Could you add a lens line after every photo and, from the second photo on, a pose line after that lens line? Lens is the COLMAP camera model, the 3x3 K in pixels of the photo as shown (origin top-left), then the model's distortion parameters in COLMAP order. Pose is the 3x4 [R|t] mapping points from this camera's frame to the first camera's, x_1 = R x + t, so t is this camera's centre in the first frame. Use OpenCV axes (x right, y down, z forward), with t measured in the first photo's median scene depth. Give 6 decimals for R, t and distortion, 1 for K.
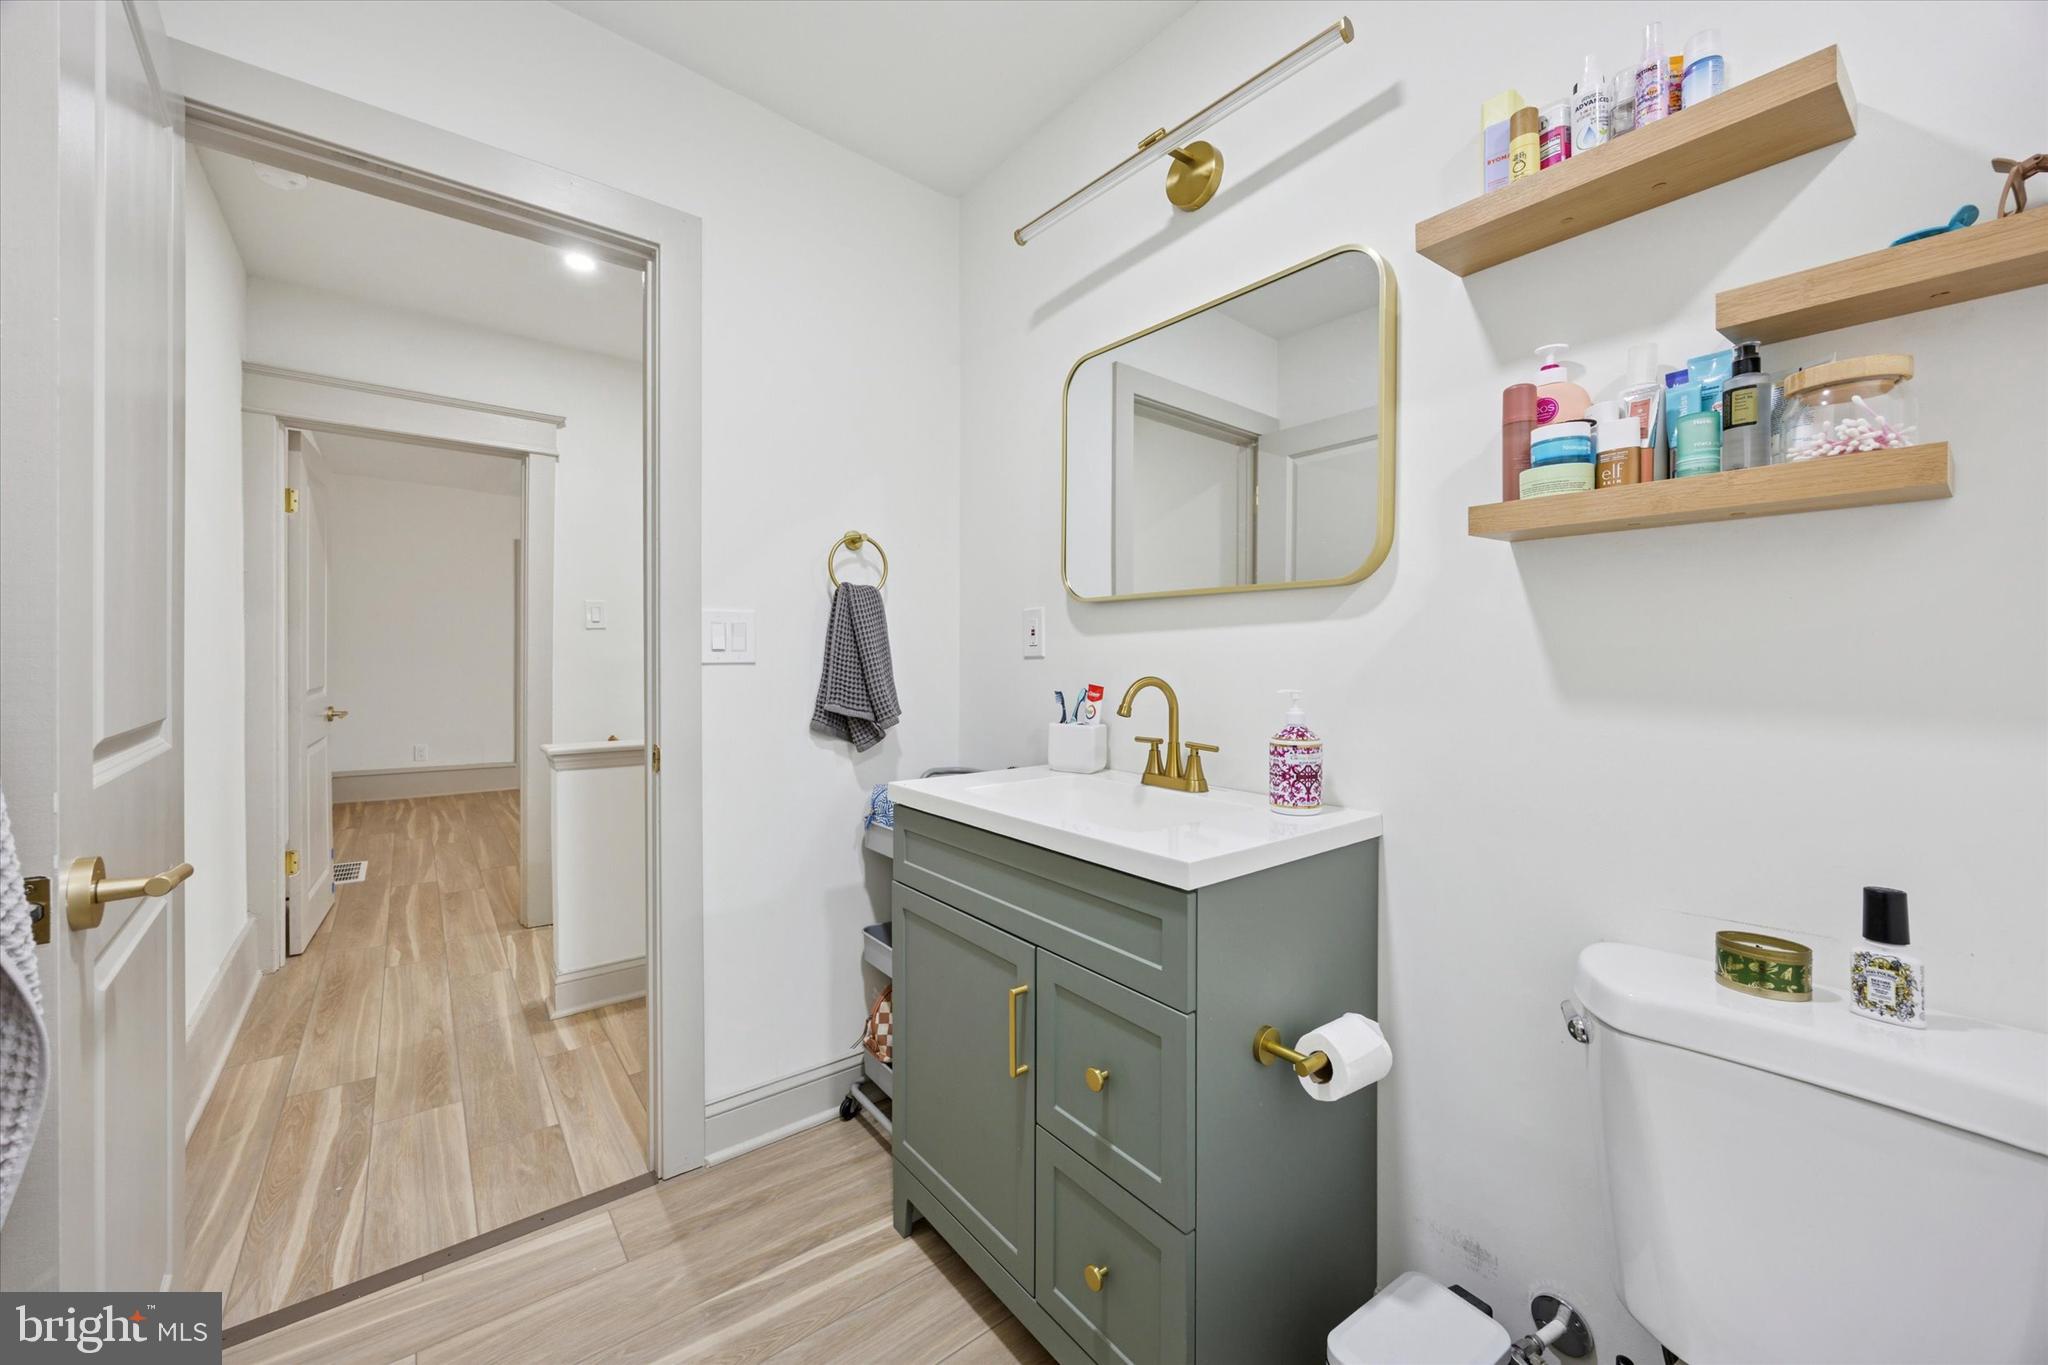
lens RADIAL K [[790.2, 0, 1022.9], [0, 790.2, 666.5], [0, 0, 1]] dist [0.000539, -0.000081]
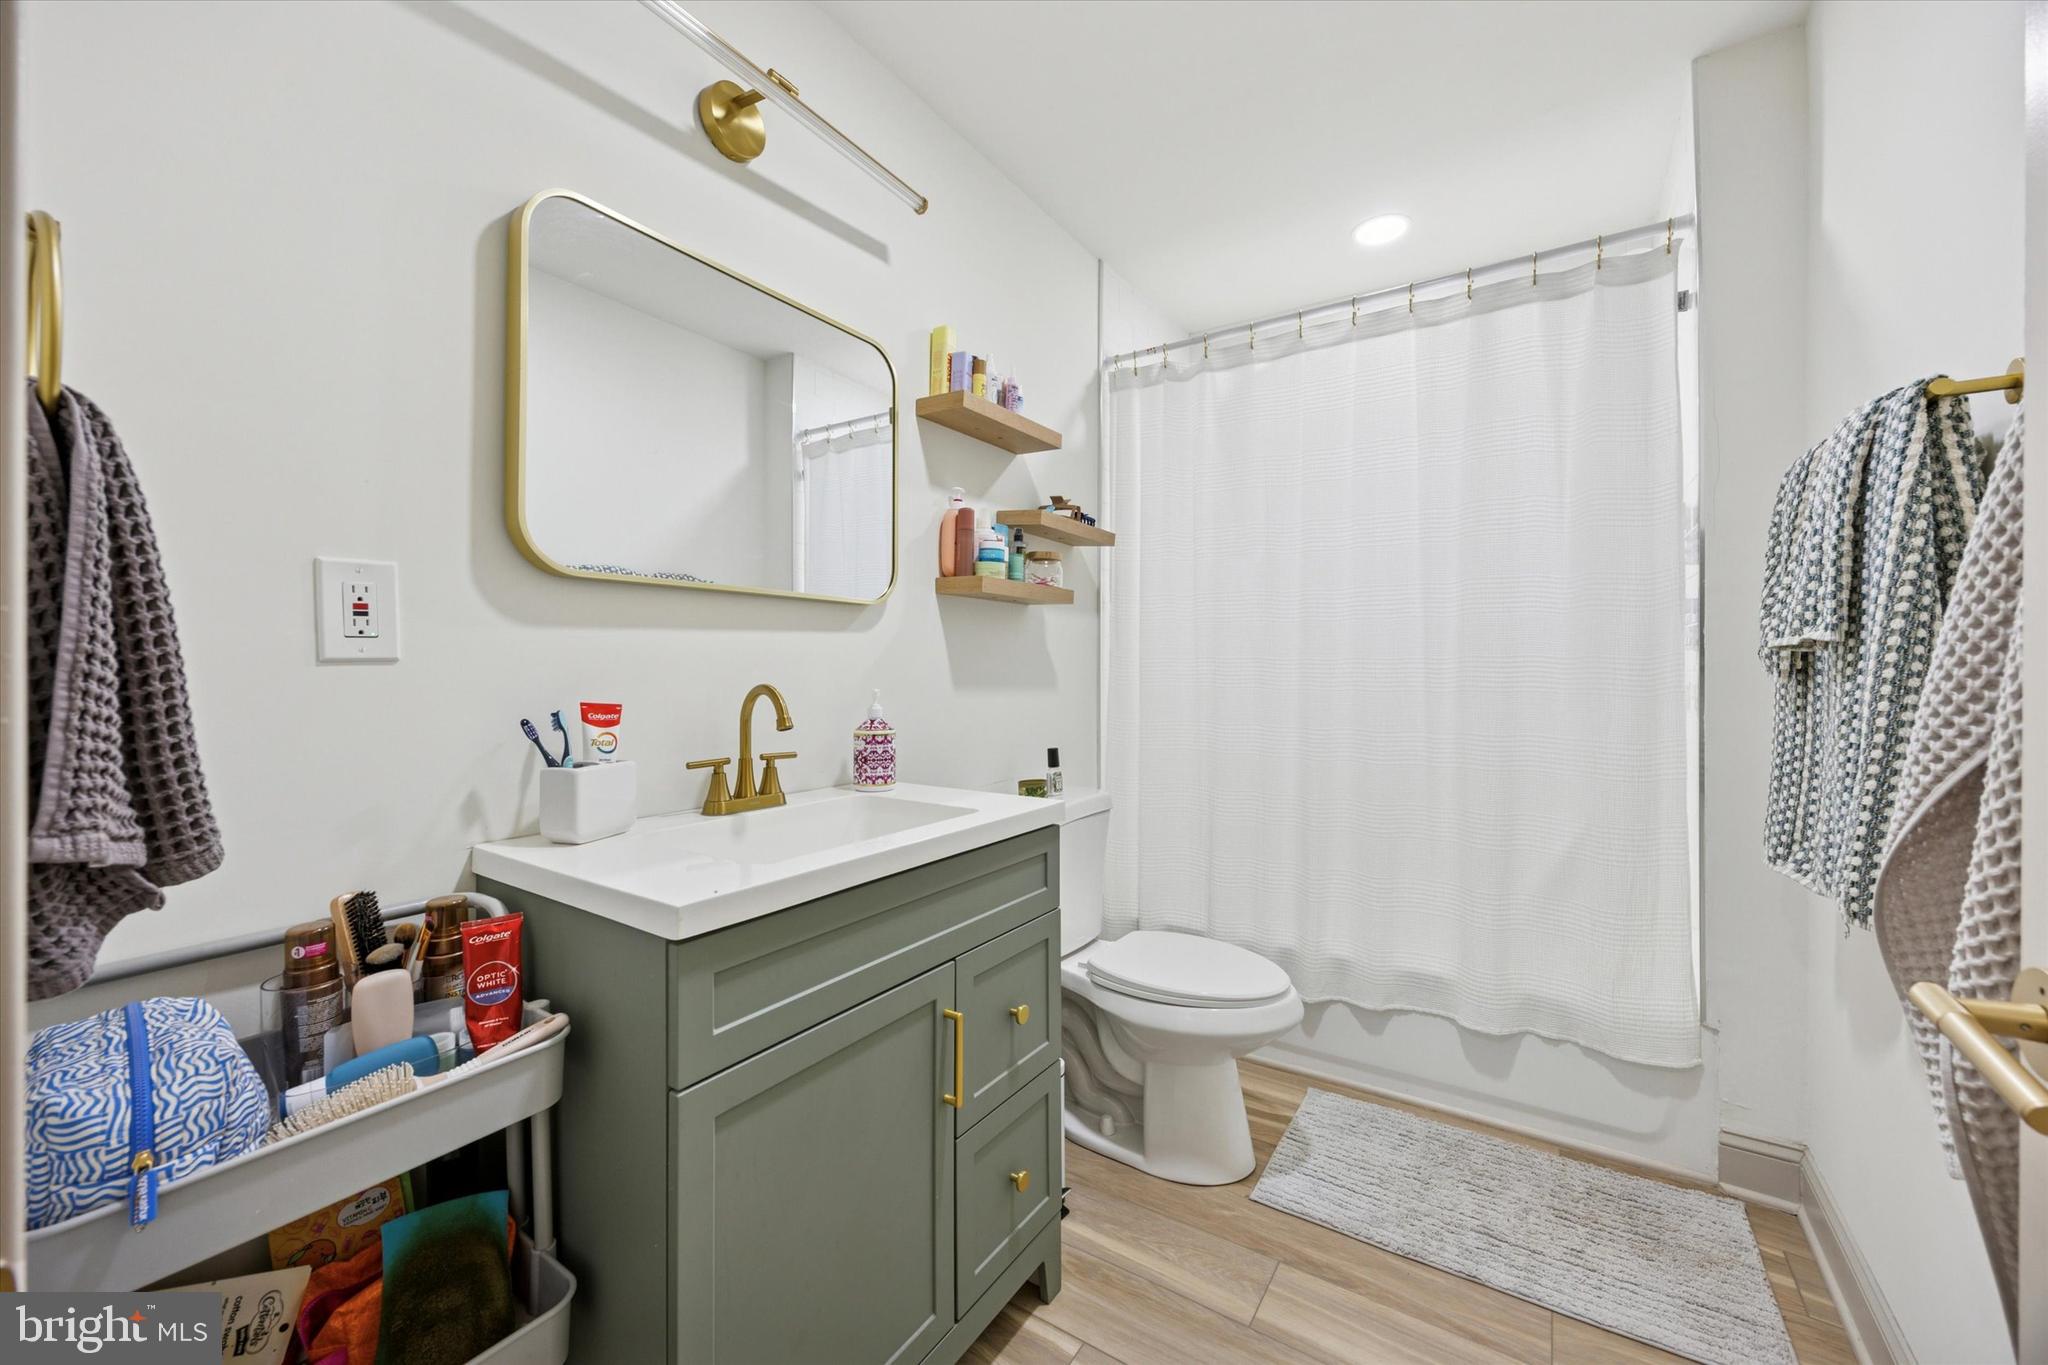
lens RADIAL K [[790.2, 0, 1022.9], [0, 790.2, 666.5], [0, 0, 1]] dist [0.000539, -0.000081]
pose [[-0.299336, -0.013369, 0.954054, -0.762858], [0.001472, 0.999894, 0.014473, -0.019992], [-0.954146, 0.005737, -0.299285, 0.983876]]
